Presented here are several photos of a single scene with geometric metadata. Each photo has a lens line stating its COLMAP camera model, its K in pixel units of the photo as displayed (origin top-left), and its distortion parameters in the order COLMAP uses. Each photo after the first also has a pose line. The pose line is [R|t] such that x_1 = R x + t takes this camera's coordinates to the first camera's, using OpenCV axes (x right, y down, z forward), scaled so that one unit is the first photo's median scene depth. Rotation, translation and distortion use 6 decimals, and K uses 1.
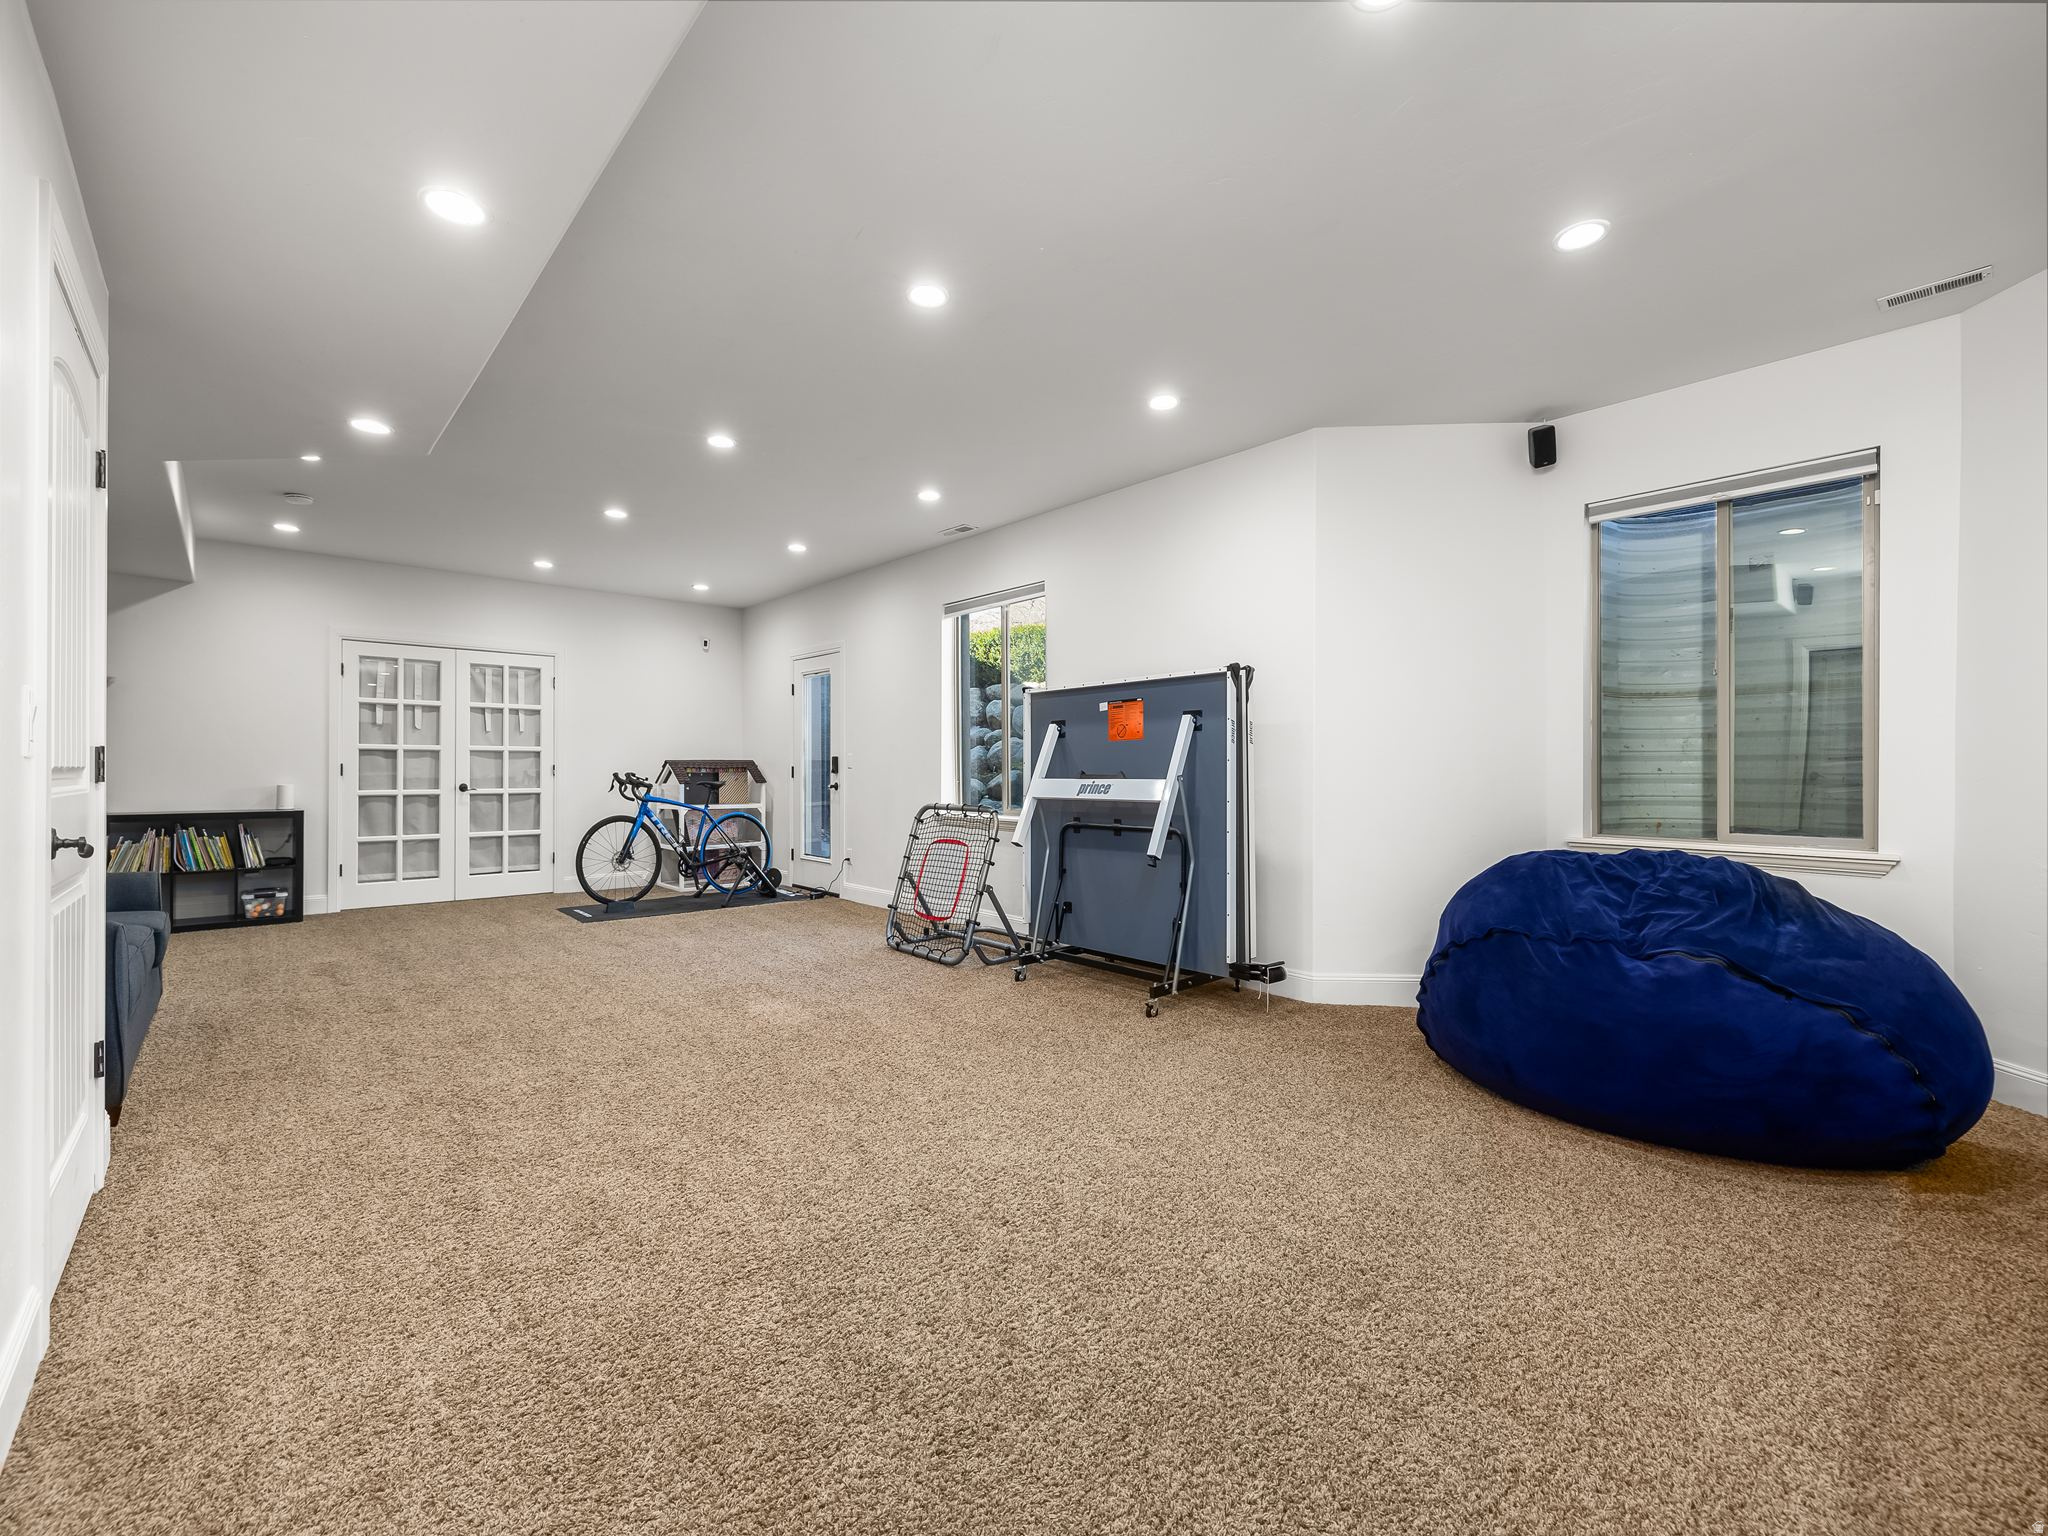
lens RADIAL K [[855.9, 0, 1015.4], [0, 855.9, 774.7], [0, 0, 1]] dist [-0.000802, -0.000119]
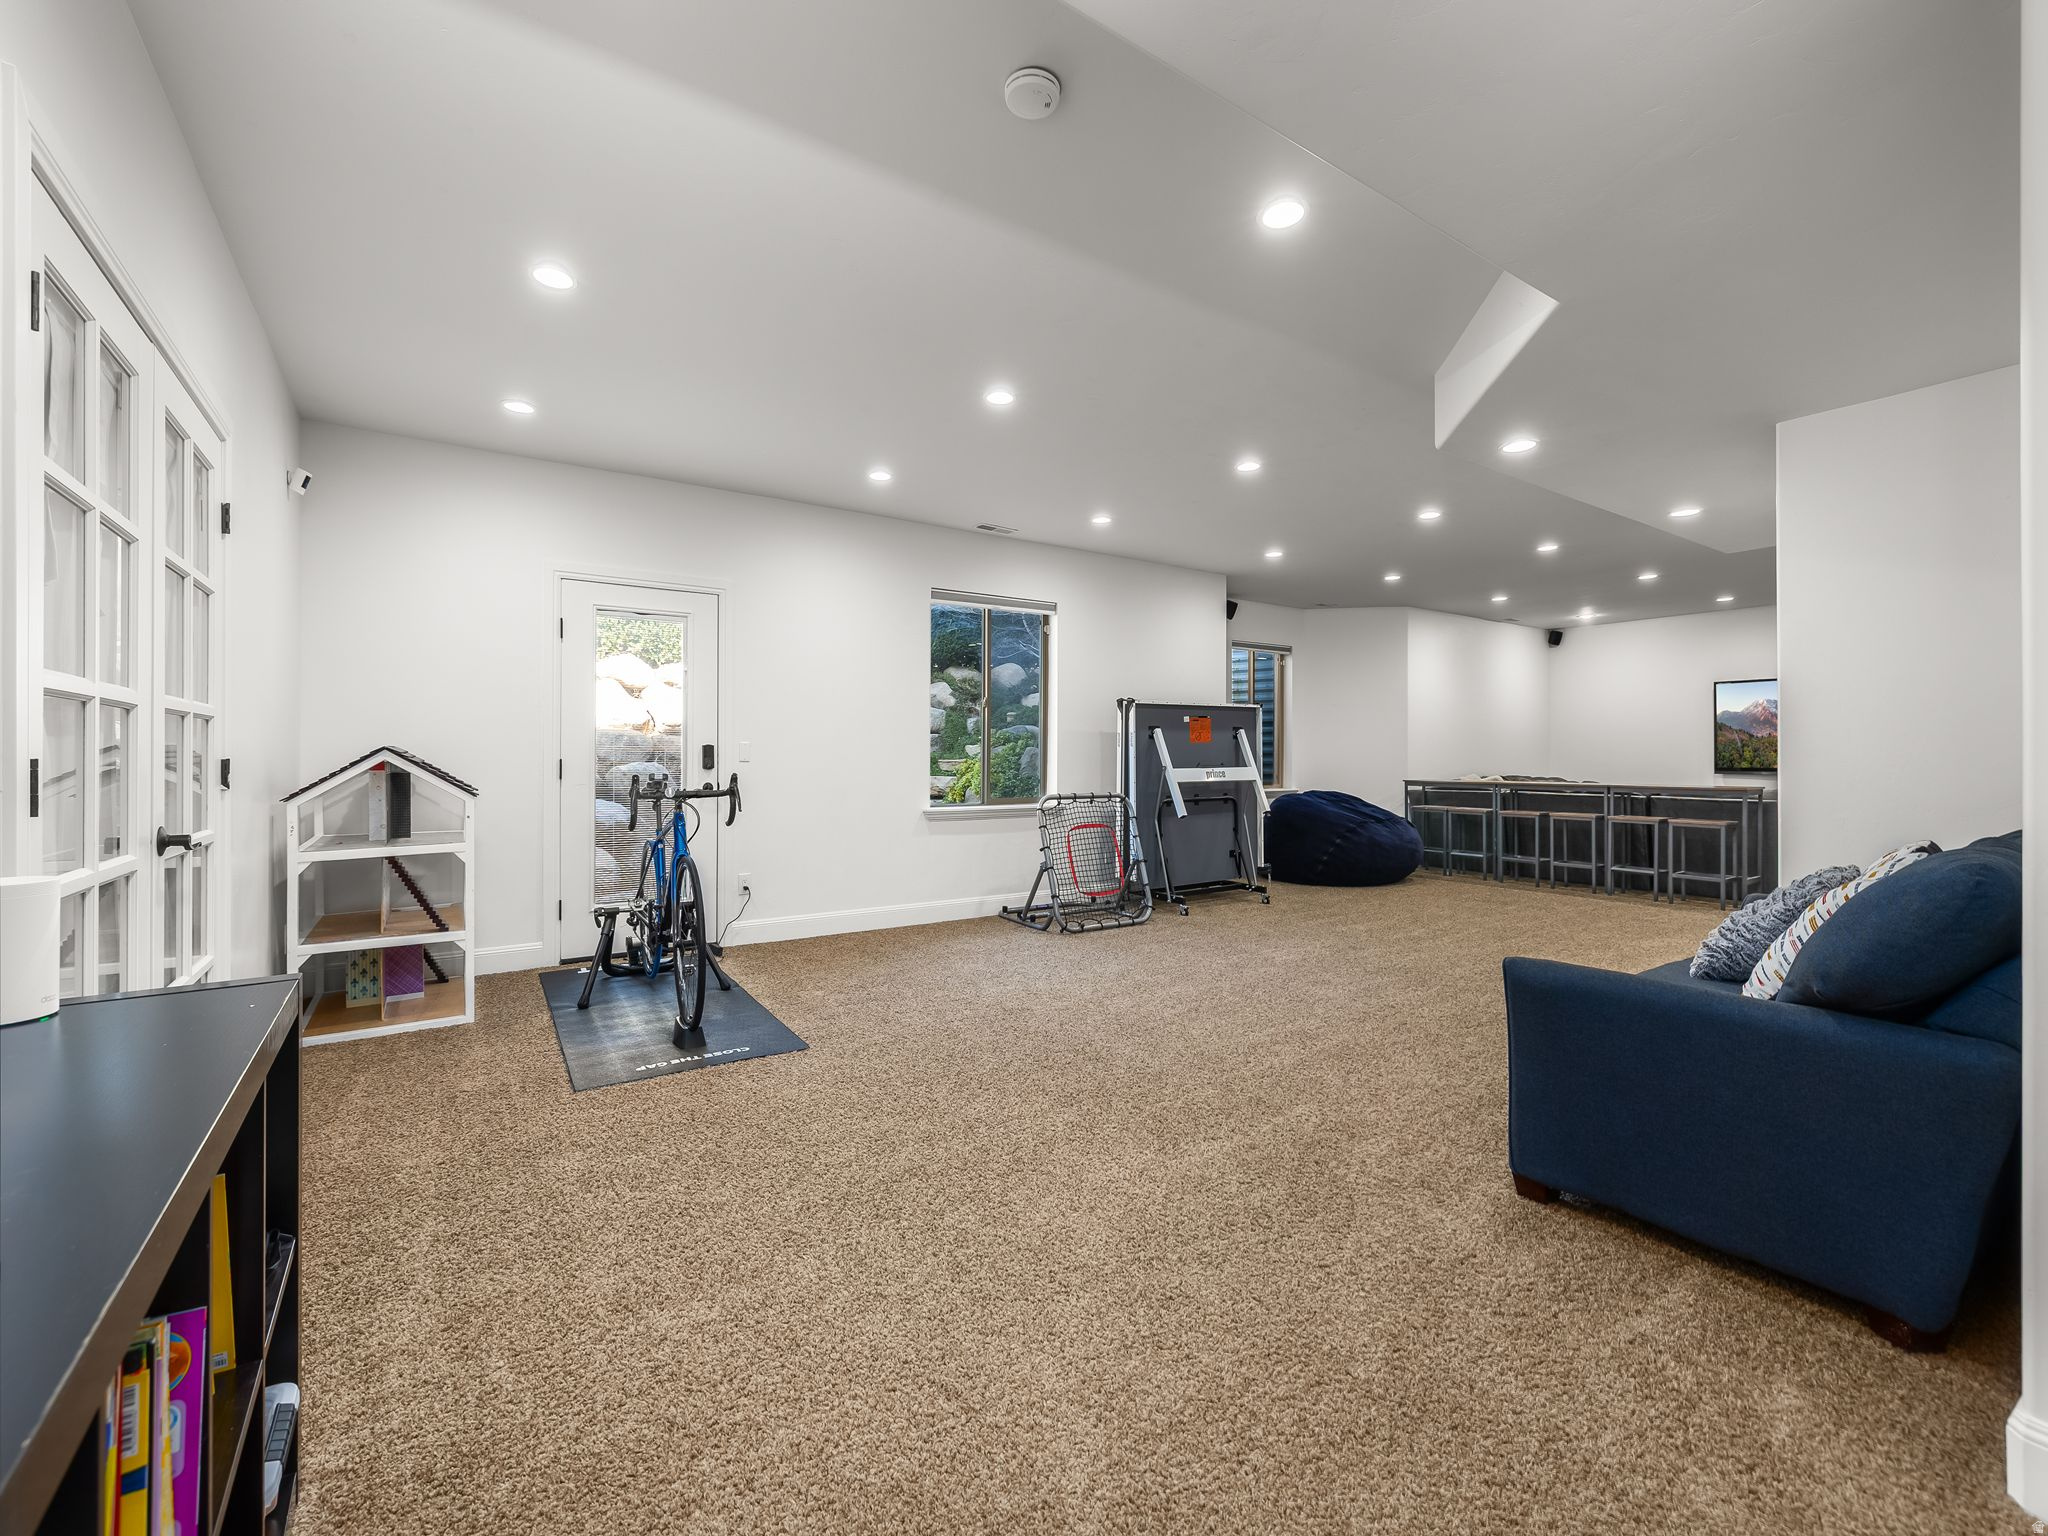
lens RADIAL K [[855.9, 0, 1012.3], [0, 855.9, 746.9], [0, 0, 1]] dist [-0.000802, -0.000119]
pose [[0.148381, -0.010082, 0.988879, -1.614083], [-0.005681, 0.999923, 0.011047, -0.051556], [-0.988914, -0.007257, 0.148313, 1.226656]]
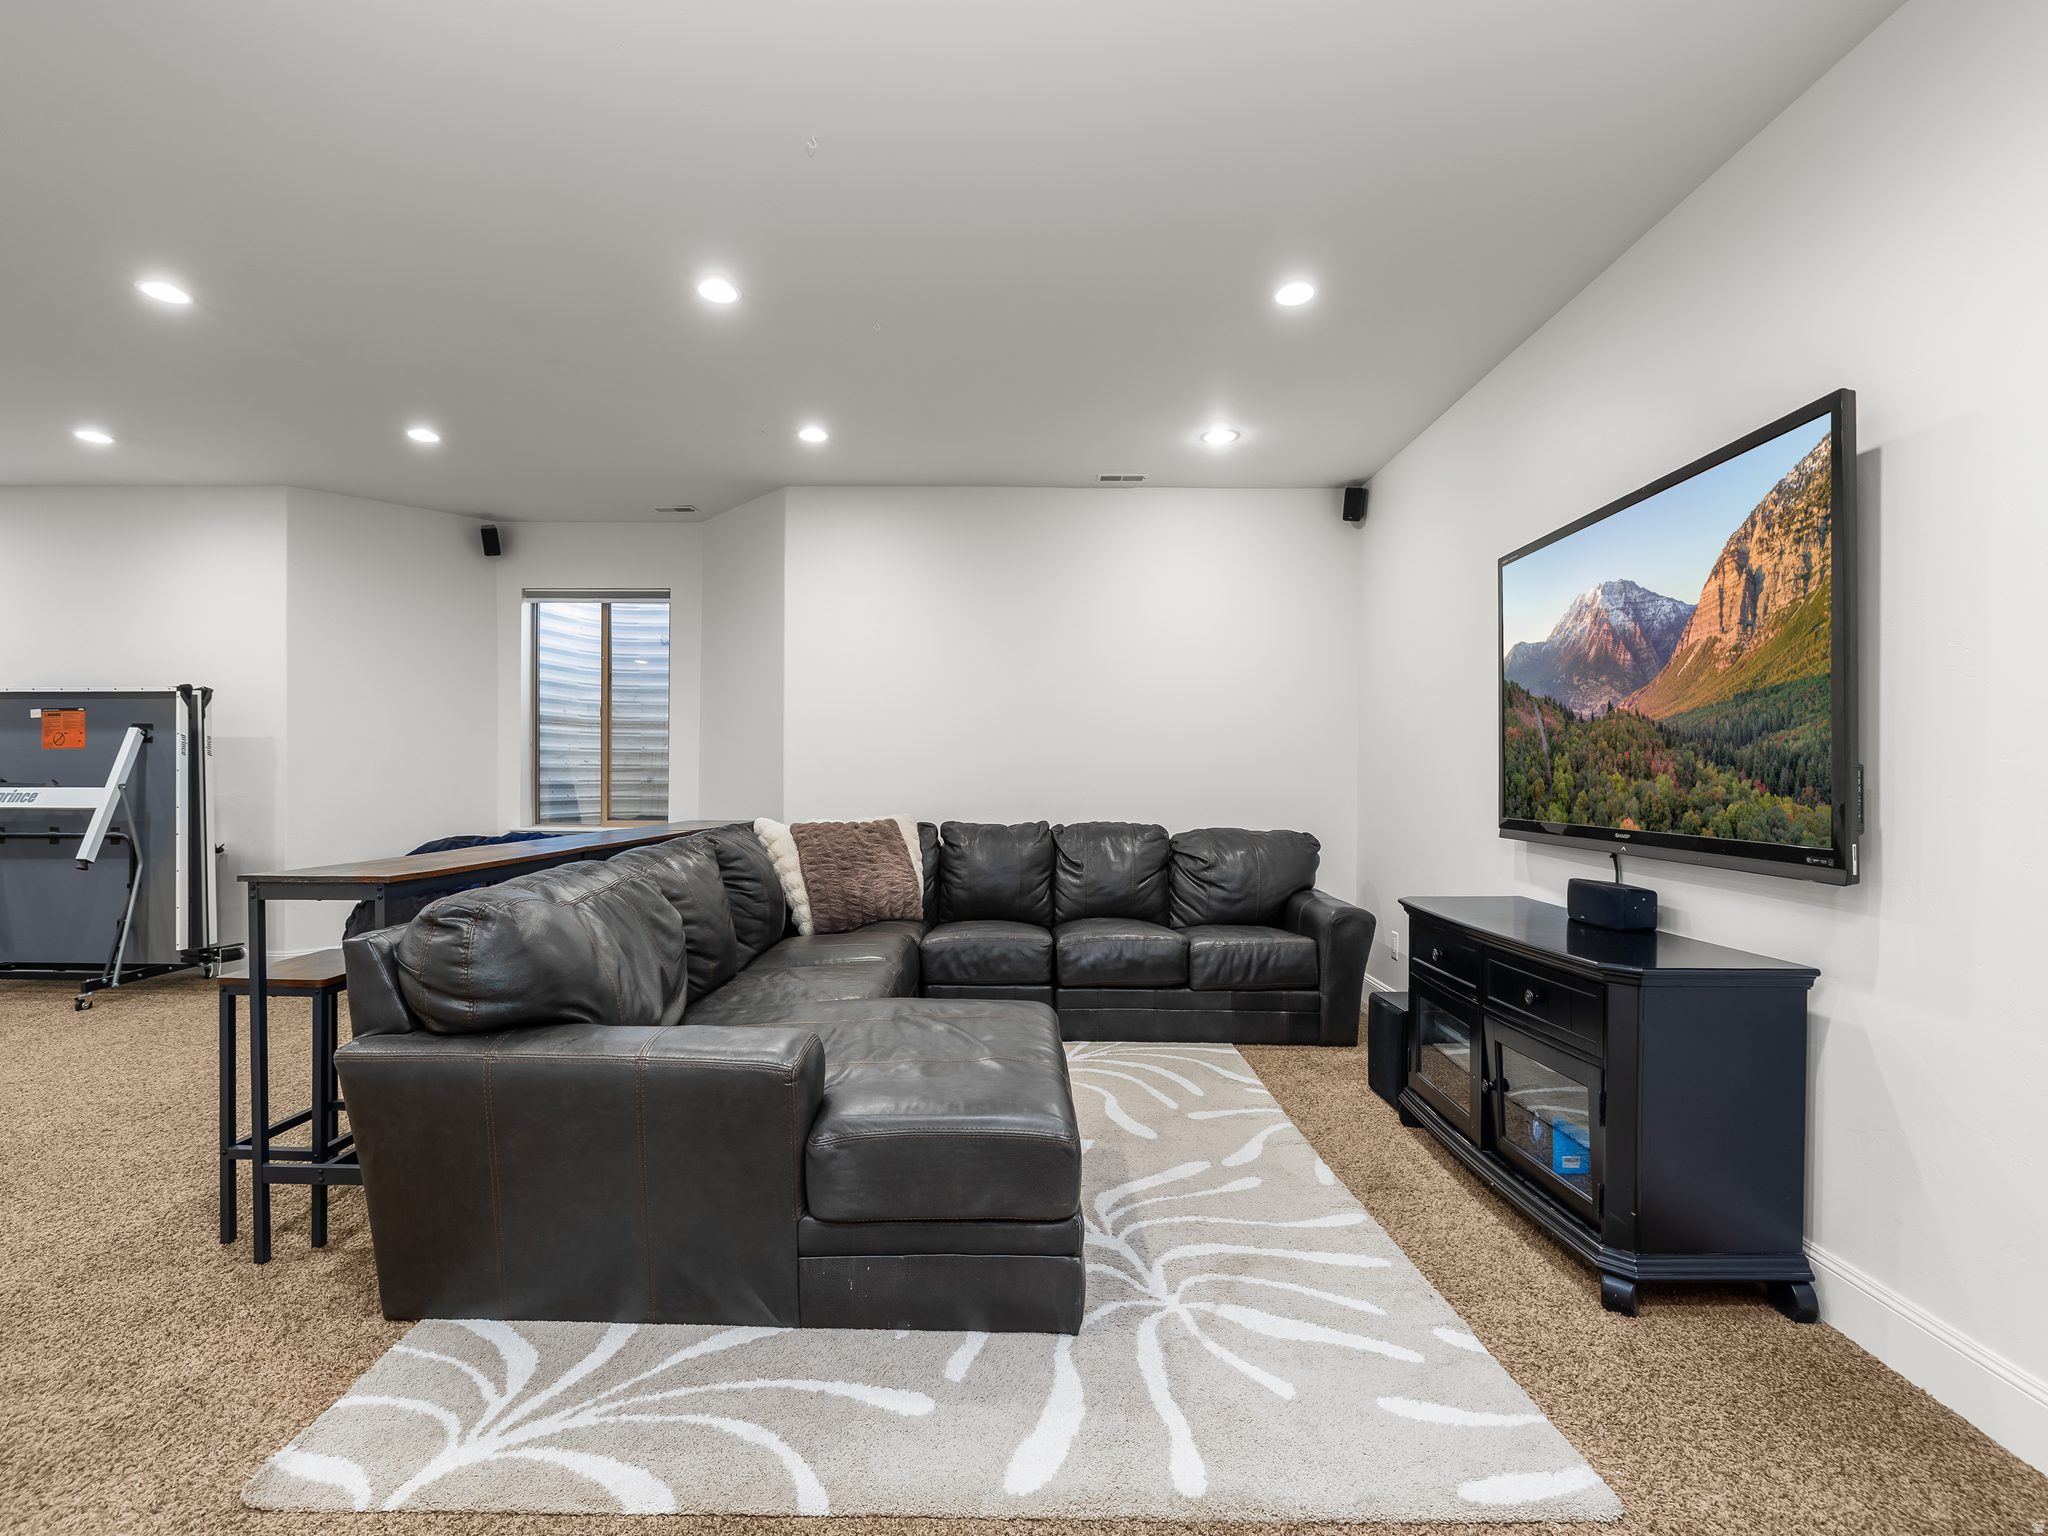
lens RADIAL K [[965.6, 0, 1031.0], [0, 965.6, 768.5], [0, 0, 1]] dist [0.003811, 0.000181]
pose [[0.696998, -0.003245, 0.717066, 0.114938], [-0.001985, 0.999977, 0.006455, -0.028995], [-0.717070, -0.005922, 0.696976, -0.676855]]
